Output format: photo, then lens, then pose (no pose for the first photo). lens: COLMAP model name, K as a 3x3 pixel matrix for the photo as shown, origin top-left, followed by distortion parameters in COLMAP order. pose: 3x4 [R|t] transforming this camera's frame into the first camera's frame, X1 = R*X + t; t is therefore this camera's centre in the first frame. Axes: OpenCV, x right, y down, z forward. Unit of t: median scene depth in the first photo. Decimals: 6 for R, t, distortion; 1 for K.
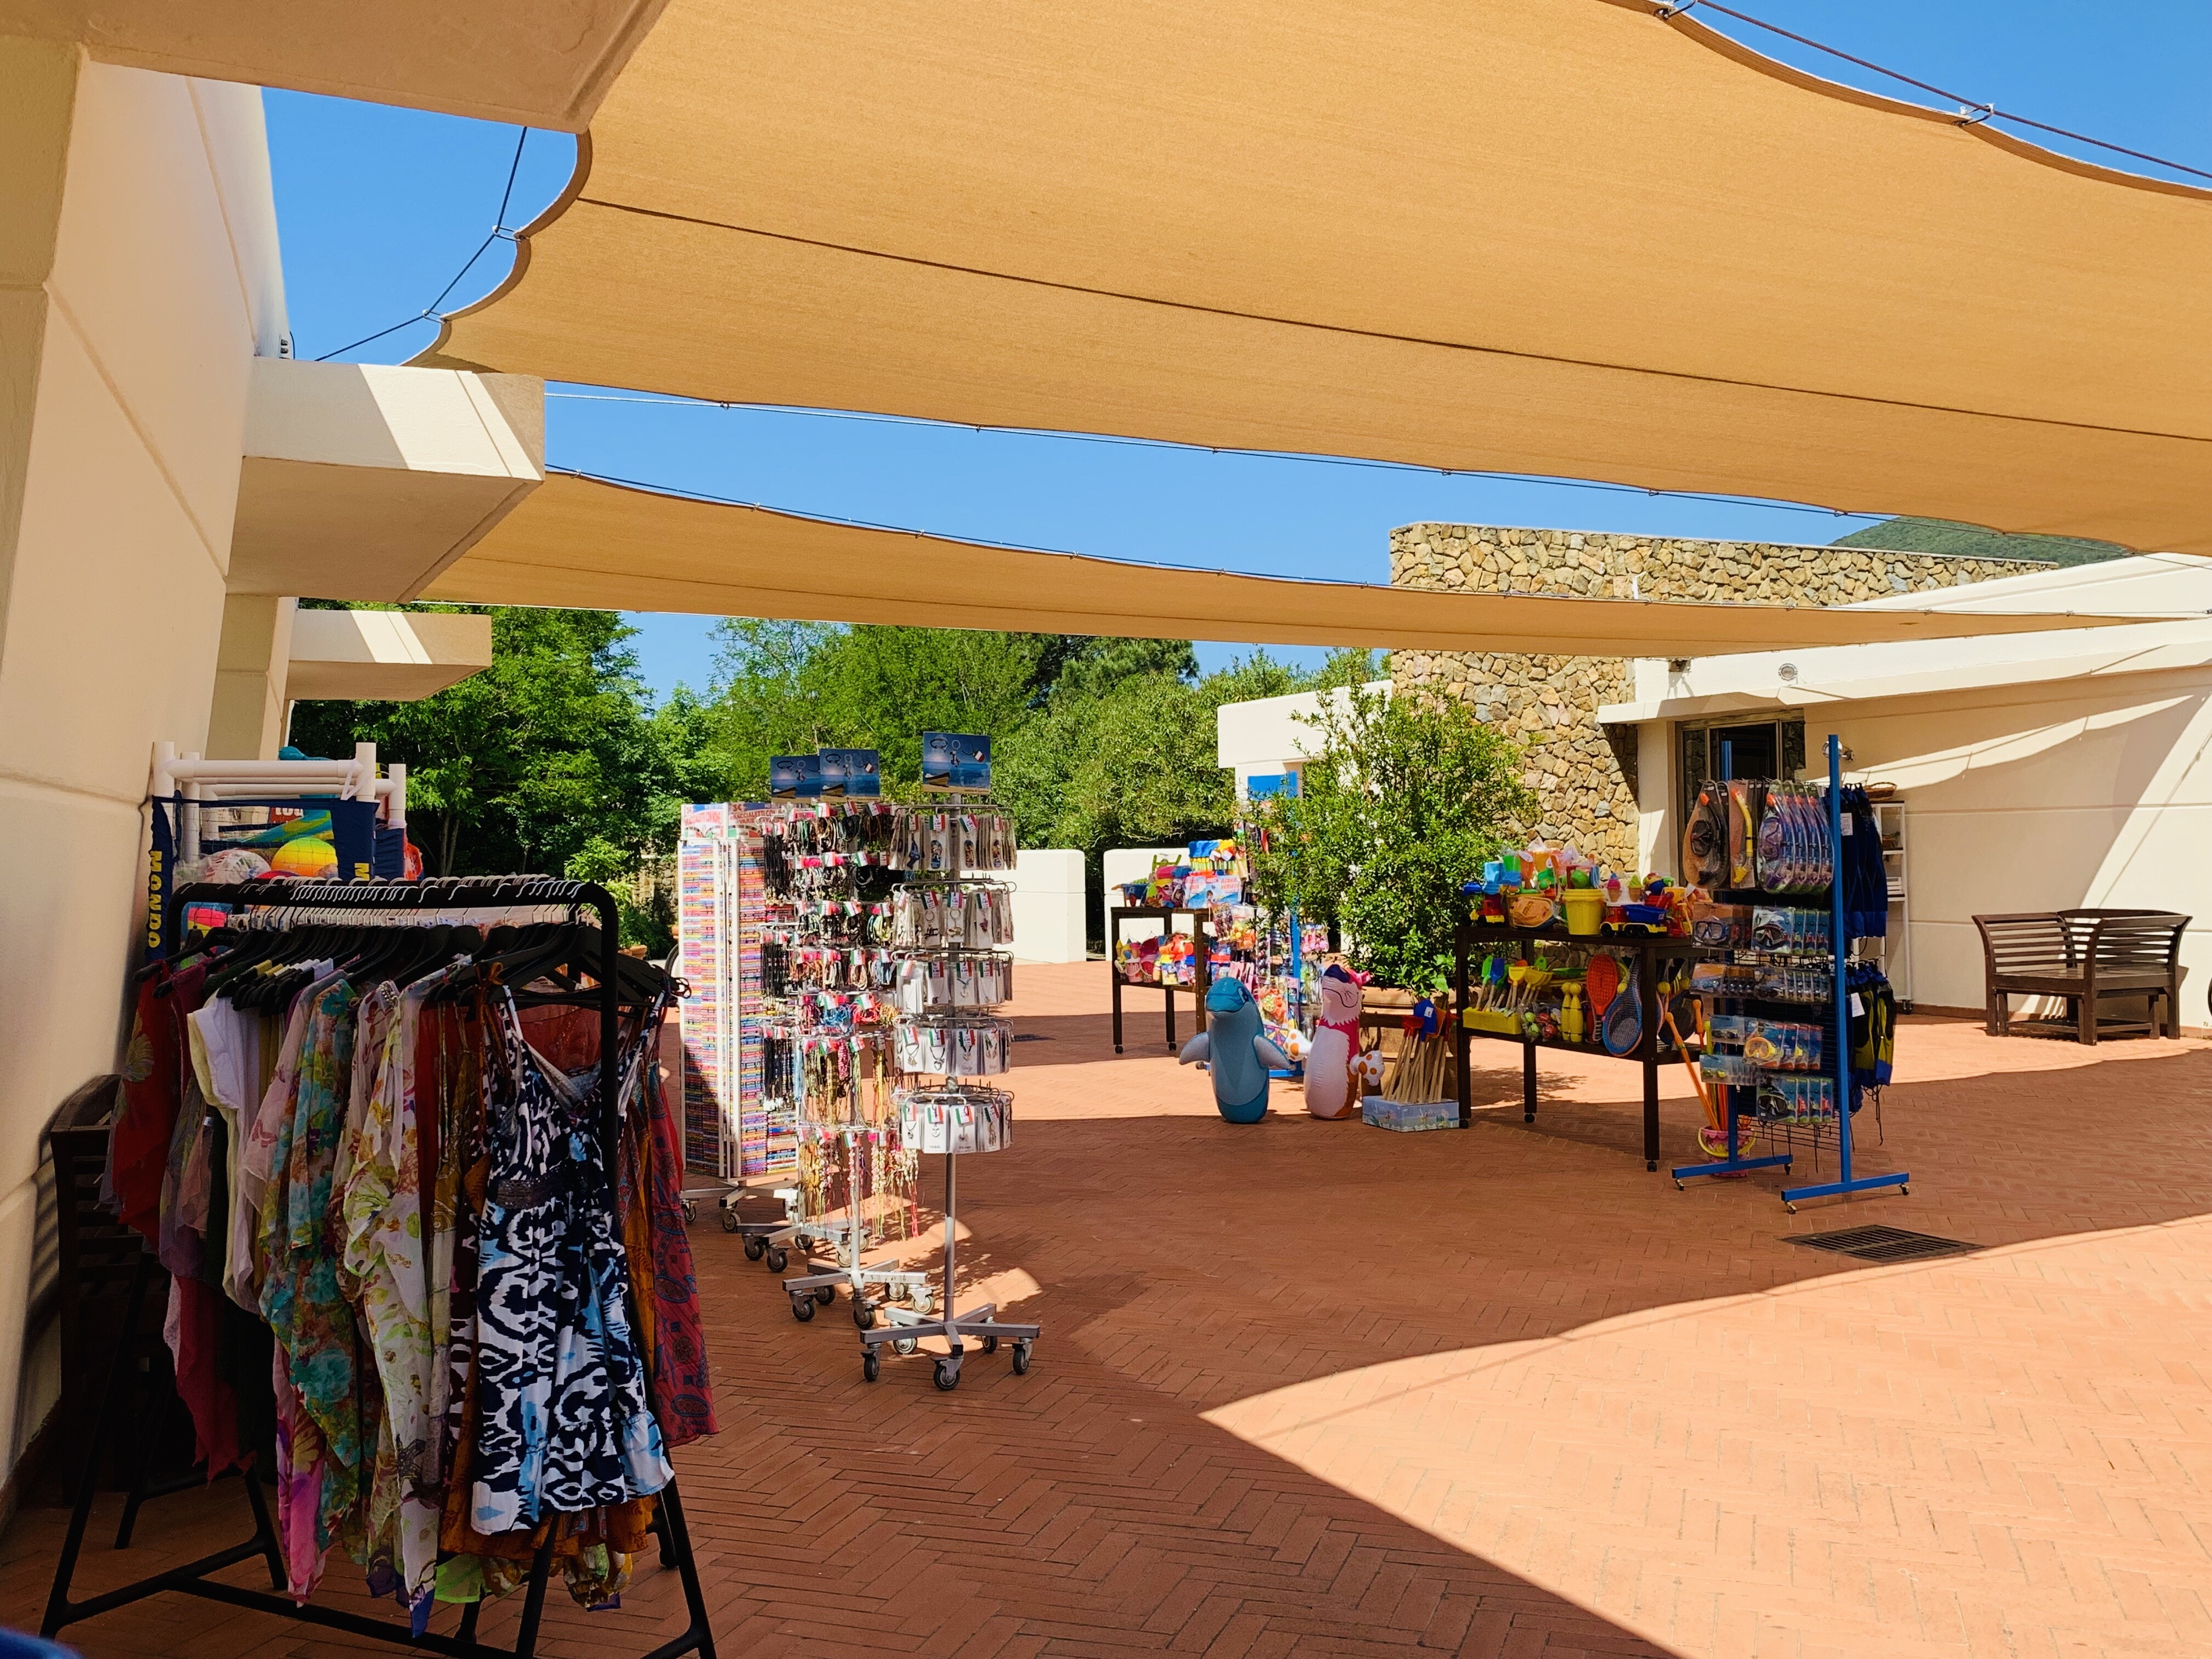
lens RADIAL K [[1995.9, 0, 1097.8], [0, 1995.9, 818.3], [0, 0, 1]] dist [0.093321, -0.010847]
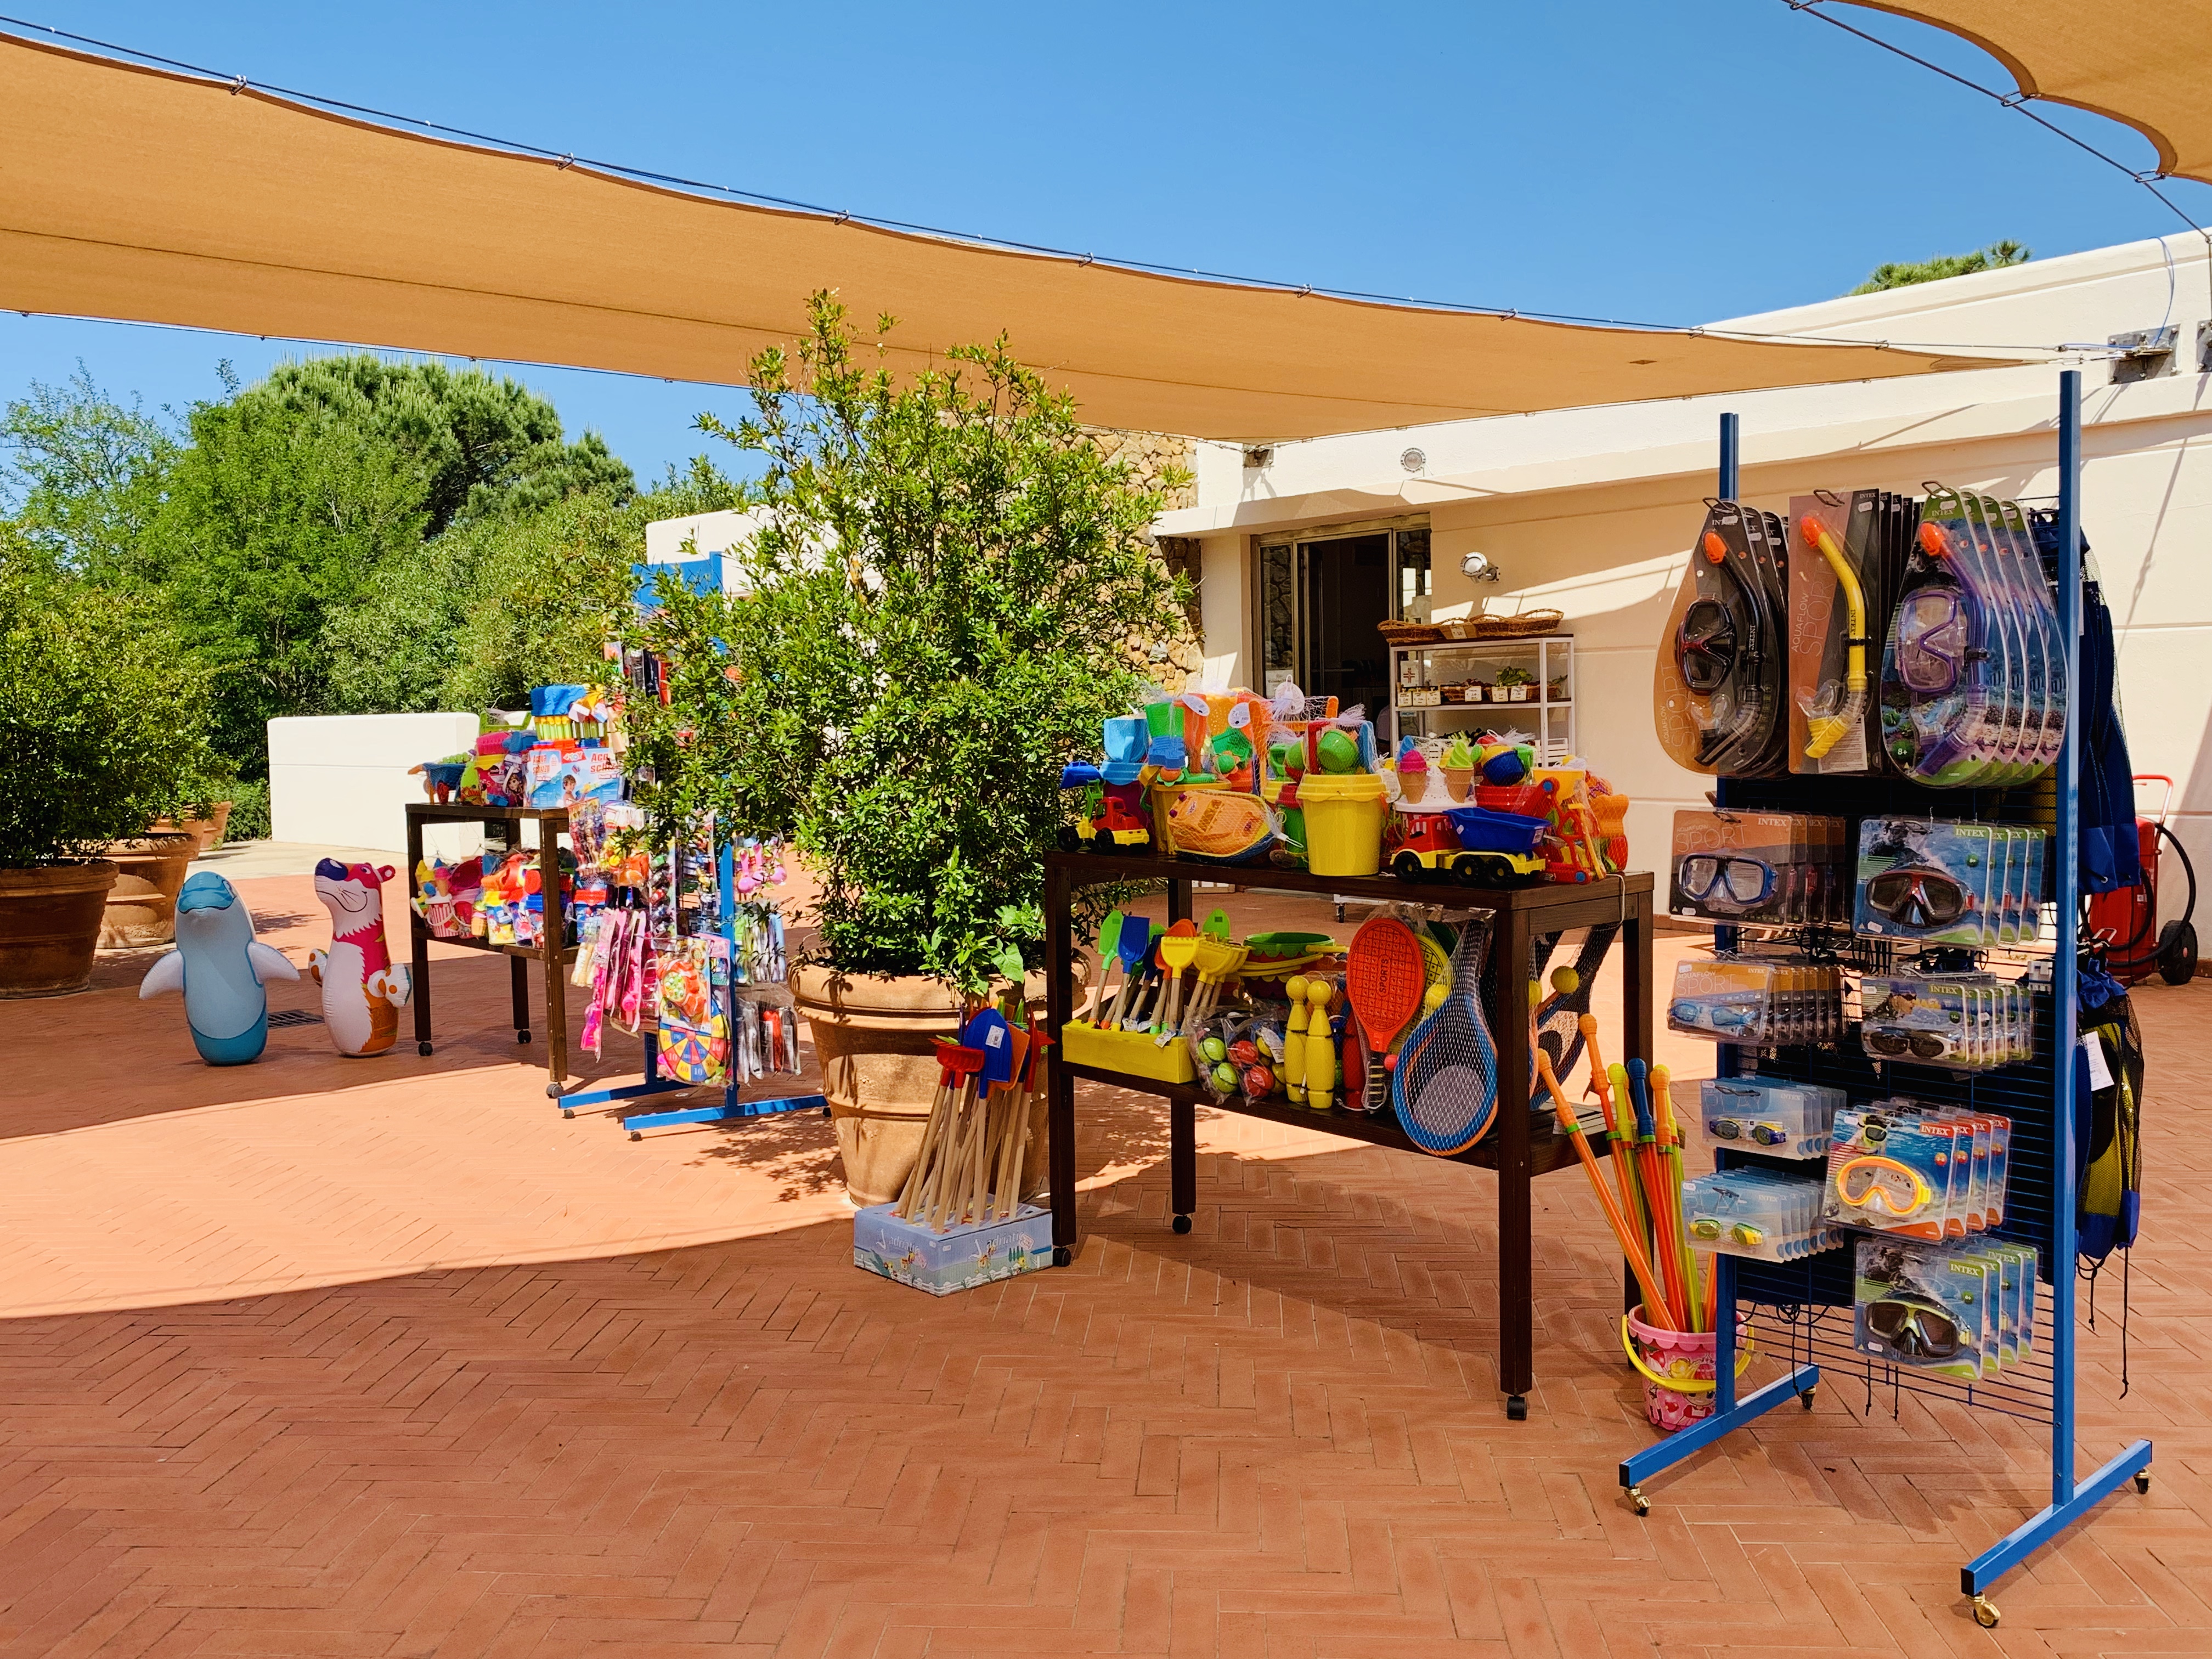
lens RADIAL K [[1995.9, 0, 1093.1], [0, 1995.9, 824.6], [0, 0, 1]] dist [0.093321, -0.010847]
pose [[0.966256, -0.020369, 0.256778, 0.063241], [0.002298, 0.997511, 0.070479, 0.012924], [-0.257575, -0.067511, 0.963897, 0.507086]]
